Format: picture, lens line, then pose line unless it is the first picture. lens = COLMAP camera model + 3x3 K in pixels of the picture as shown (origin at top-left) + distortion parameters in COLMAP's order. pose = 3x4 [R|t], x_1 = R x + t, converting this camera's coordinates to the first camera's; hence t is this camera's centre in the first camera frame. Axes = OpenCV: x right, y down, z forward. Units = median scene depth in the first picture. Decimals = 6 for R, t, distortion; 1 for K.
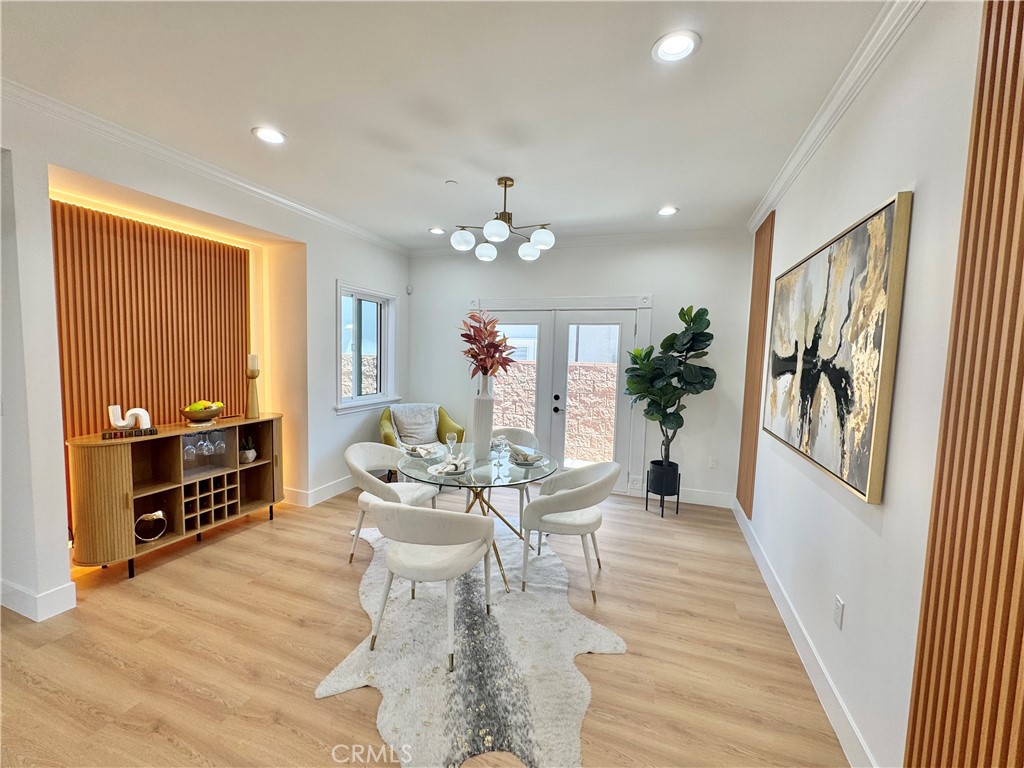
lens RADIAL K [[408.2, 0, 512.0], [0, 408.2, 384.0], [0, 0, 1]] dist [-0.009215, 0.000395]
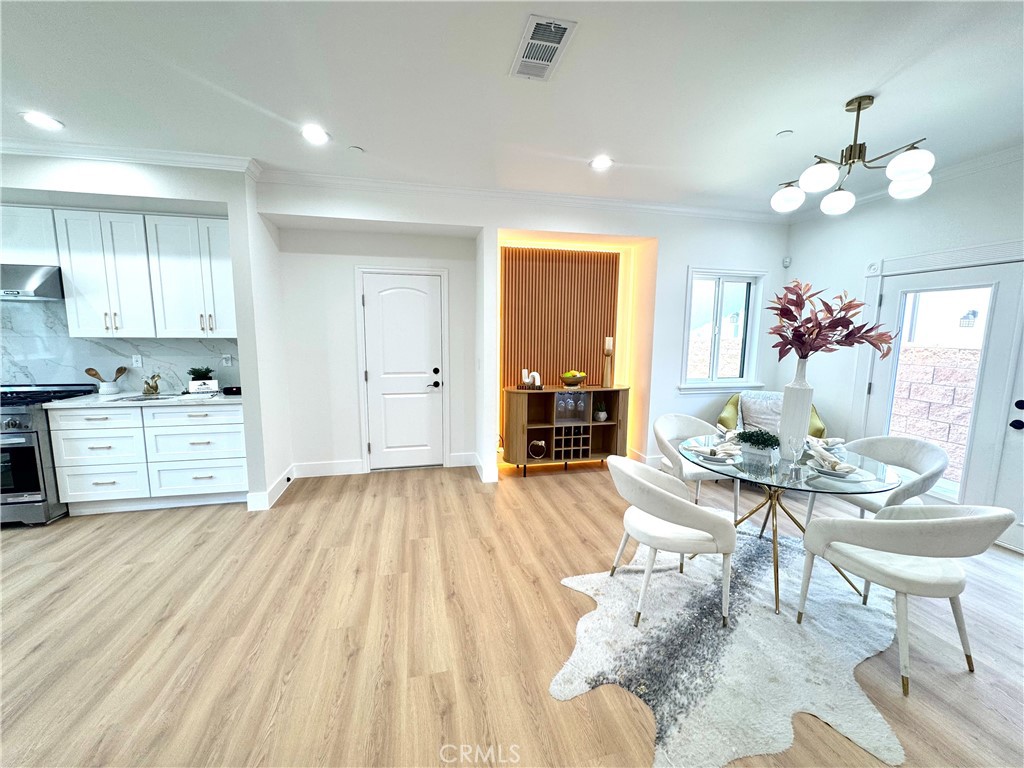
lens RADIAL K [[409.4, 0, 509.7], [0, 409.4, 385.0], [0, 0, 1]] dist [-0.001134, 0.000258]
pose [[0.545510, 0.087043, -0.833572, 0.323042], [-0.056880, 0.996144, 0.066796, 0.009293], [0.836172, 0.010976, 0.548358, 0.052831]]
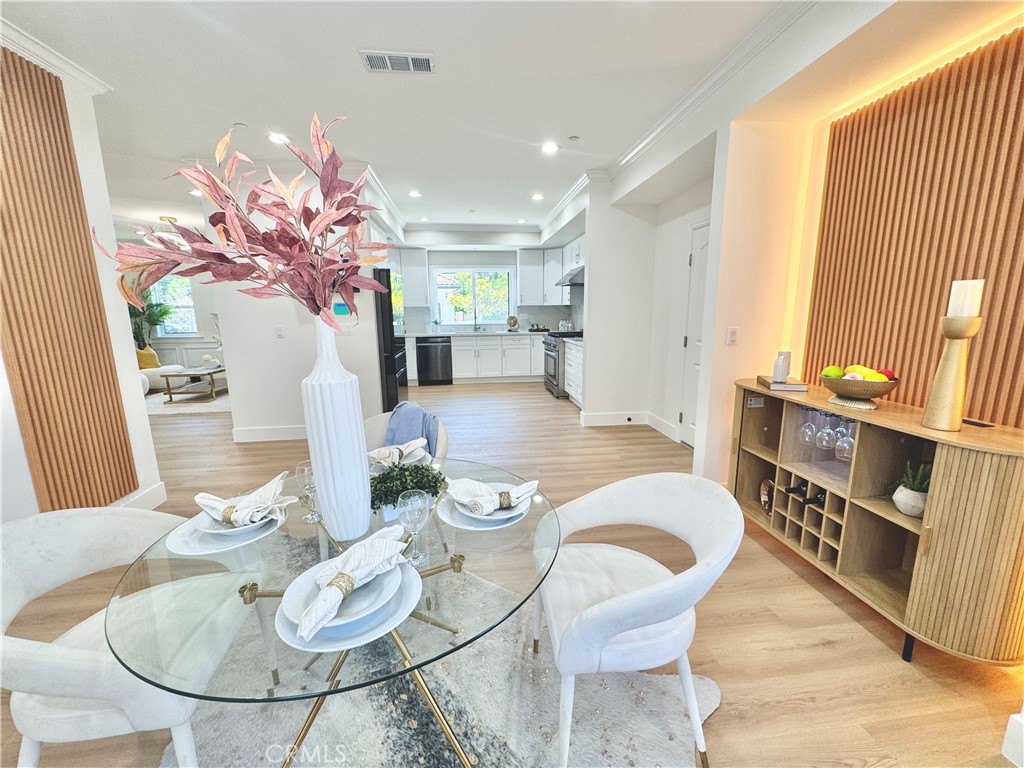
lens RADIAL K [[409.8, 0, 512.0], [0, 409.8, 384.0], [0, 0, 1]] dist [-0.001236, -0.000308]
pose [[-0.891260, 0.064633, -0.448864, -0.032319], [-0.047683, 0.970949, 0.234489, -0.055395], [0.450980, 0.230394, -0.862285, 1.421534]]
